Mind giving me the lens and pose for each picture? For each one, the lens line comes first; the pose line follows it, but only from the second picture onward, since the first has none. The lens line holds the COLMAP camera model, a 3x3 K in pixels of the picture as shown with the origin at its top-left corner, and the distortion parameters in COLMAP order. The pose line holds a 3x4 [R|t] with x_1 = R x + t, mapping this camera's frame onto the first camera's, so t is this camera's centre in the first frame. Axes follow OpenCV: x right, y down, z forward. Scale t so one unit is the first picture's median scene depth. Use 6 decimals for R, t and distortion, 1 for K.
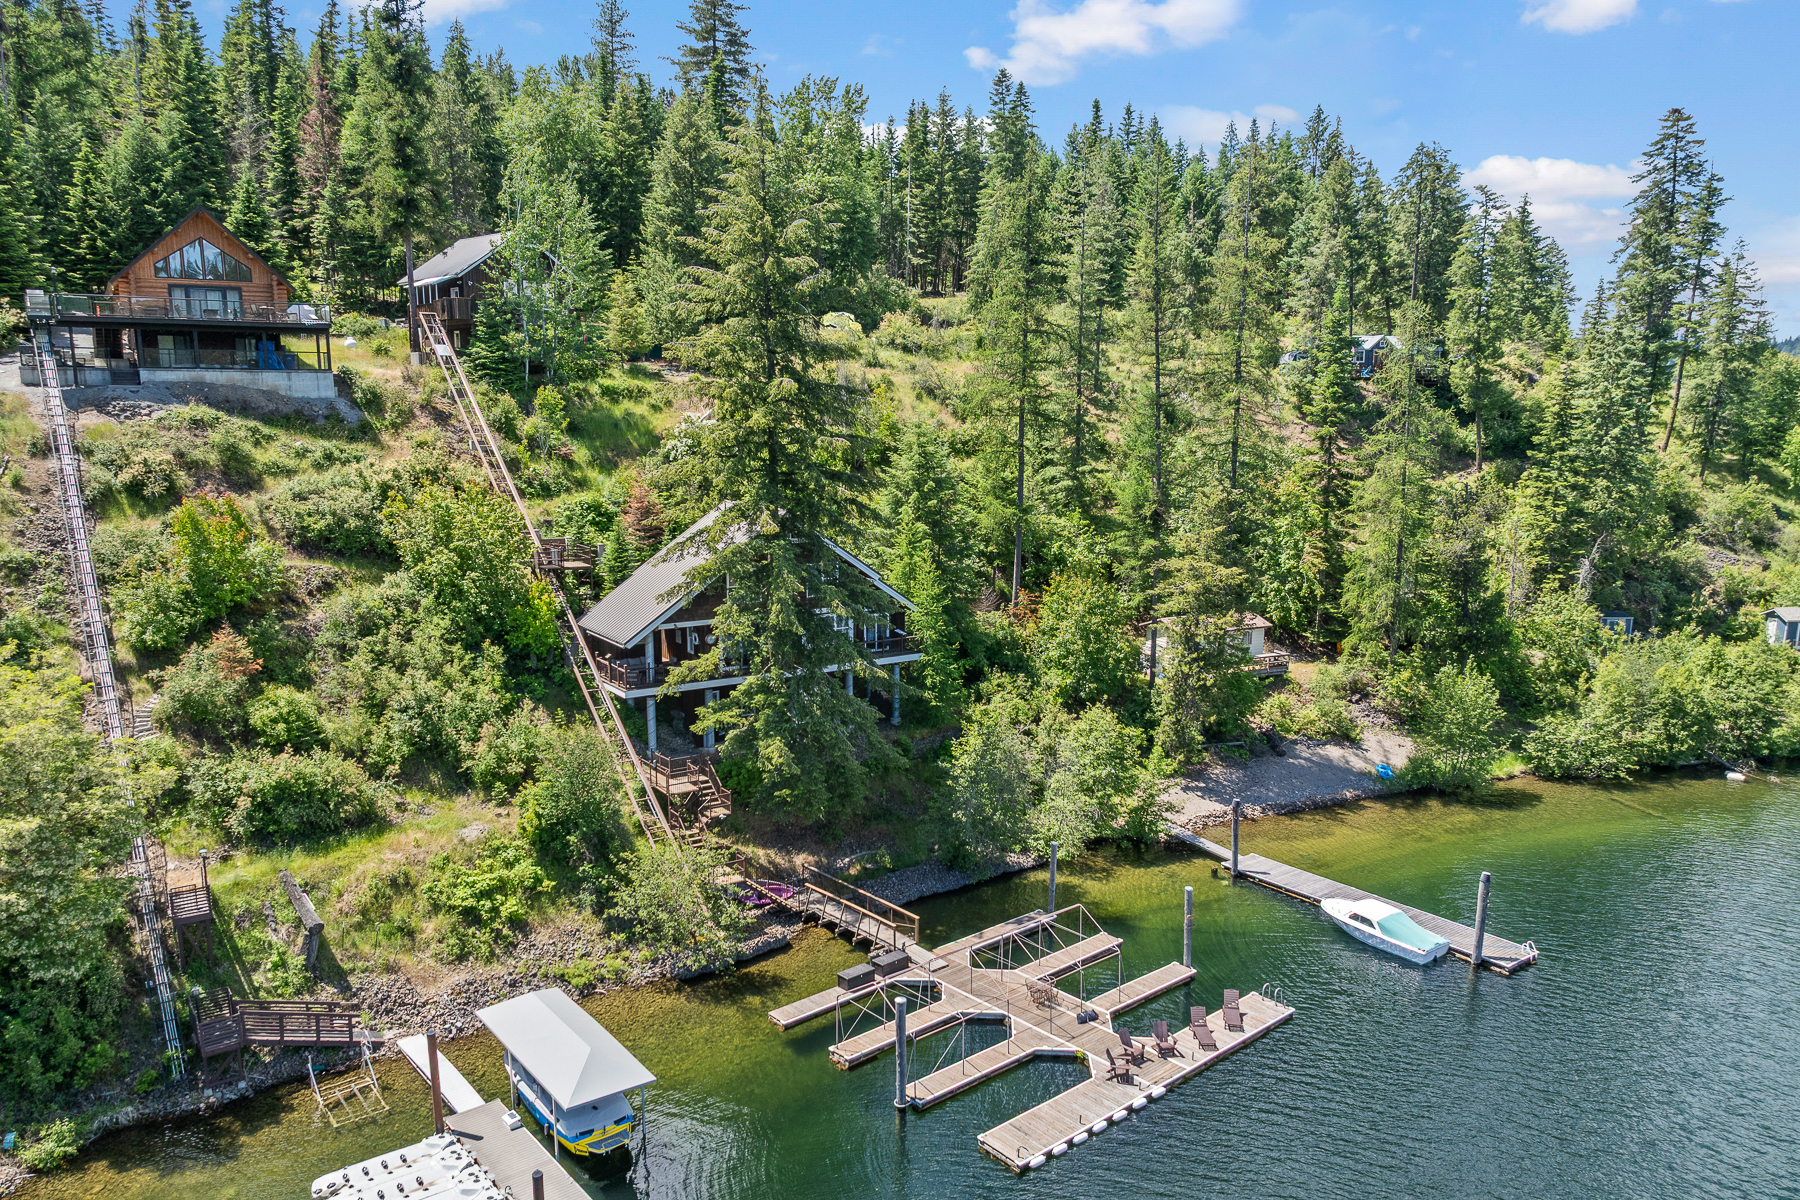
lens RADIAL K [[1255.4, 0, 931.7], [0, 1255.4, 600.6], [0, 0, 1]] dist [-0.032096, 0.001690]
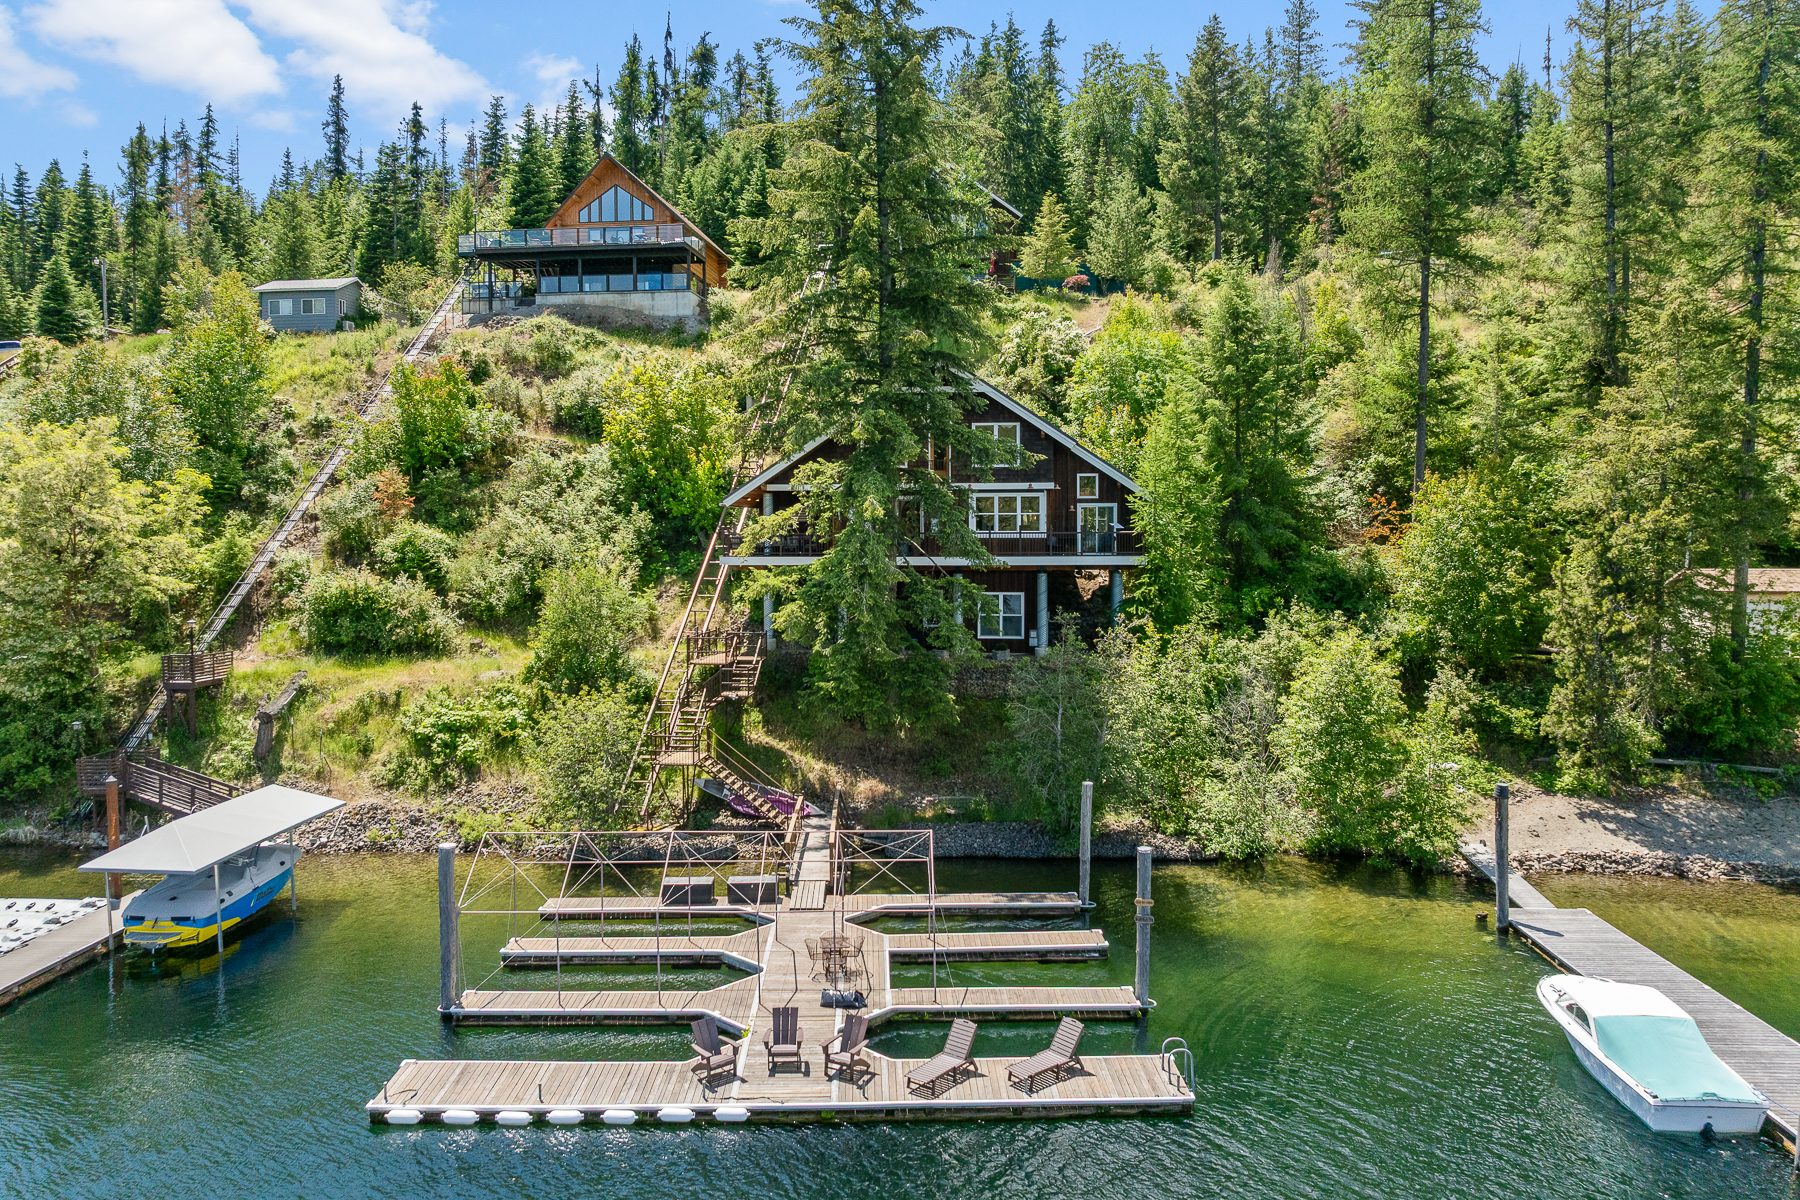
lens RADIAL K [[1255.4, 0, 931.7], [0, 1255.4, 600.6], [0, 0, 1]] dist [-0.032096, 0.001690]
pose [[0.758730, 0.026809, -0.650853, 0.480429], [-0.092981, 0.993379, -0.067473, 0.166164], [0.644735, 0.111711, 0.756199, 0.511166]]
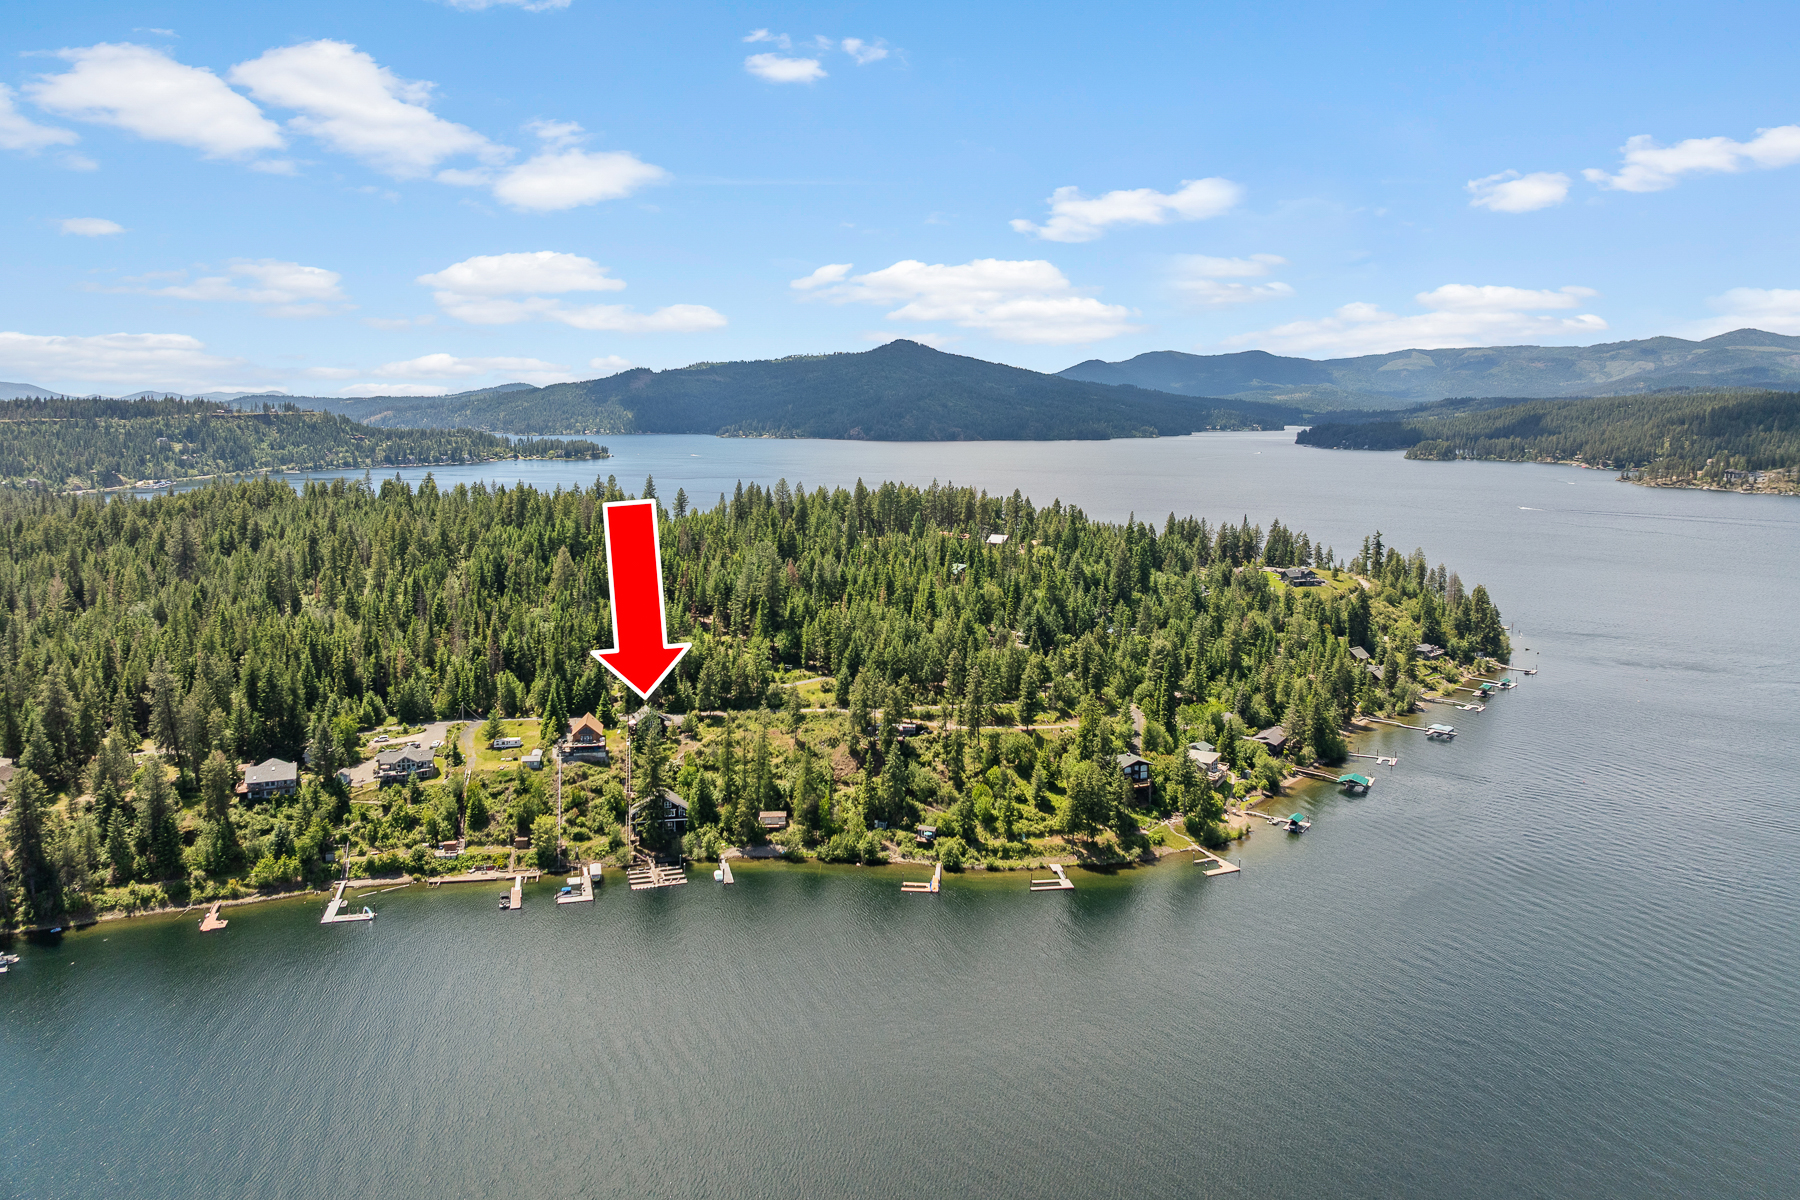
lens RADIAL K [[1255.4, 0, 931.7], [0, 1255.4, 600.6], [0, 0, 1]] dist [-0.032096, 0.001690]
pose [[0.908948, 0.055098, -0.413253, 4.156744], [-0.049212, 0.998478, 0.024885, -1.436863], [0.413995, -0.002282, 0.910276, -4.632866]]
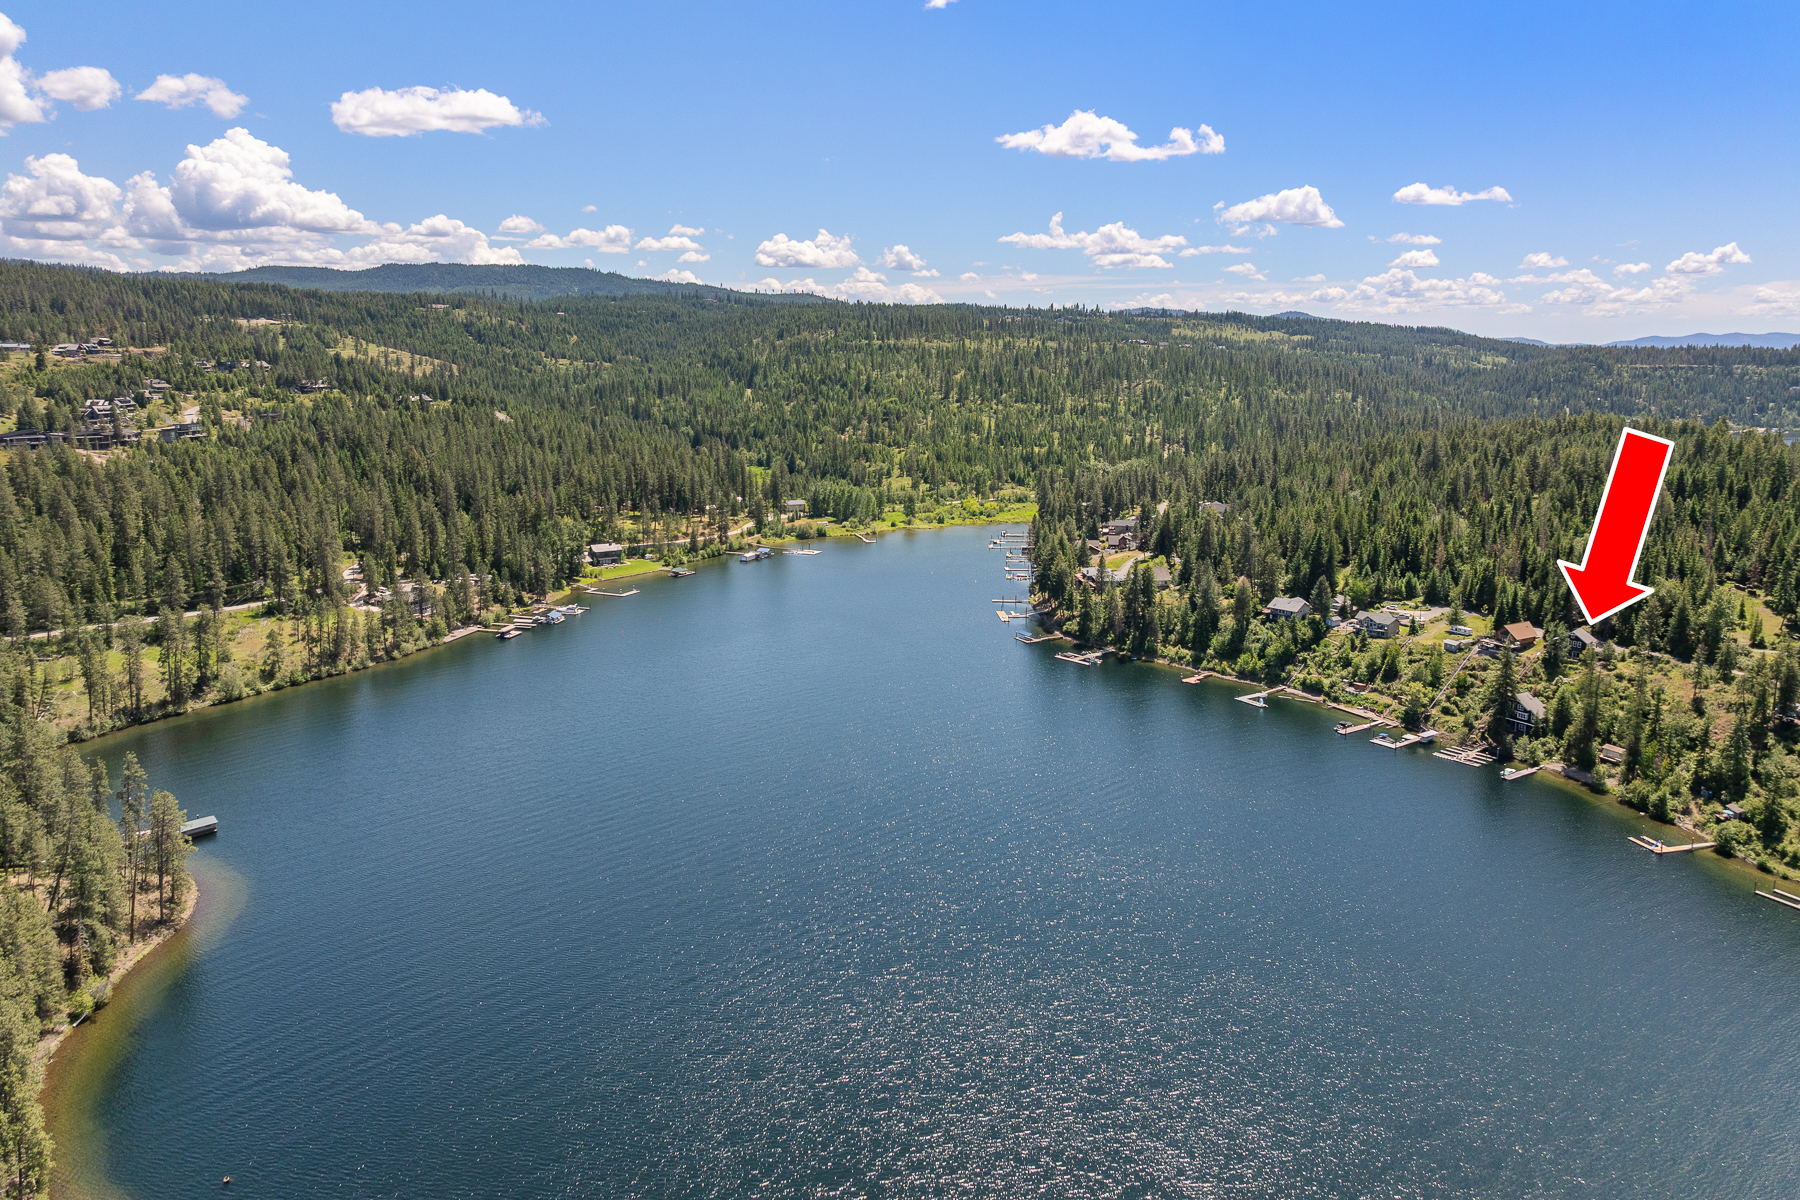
lens RADIAL K [[1230.5, 0, 900.0], [0, 1230.5, 600.0], [0, 0, 1]] dist [-0.000389, 0.000756]
pose [[-0.080924, 0.194097, -0.977639, 7.651568], [-0.154016, 0.966640, 0.204662, -1.661279], [0.984749, 0.167134, -0.048330, -2.342327]]
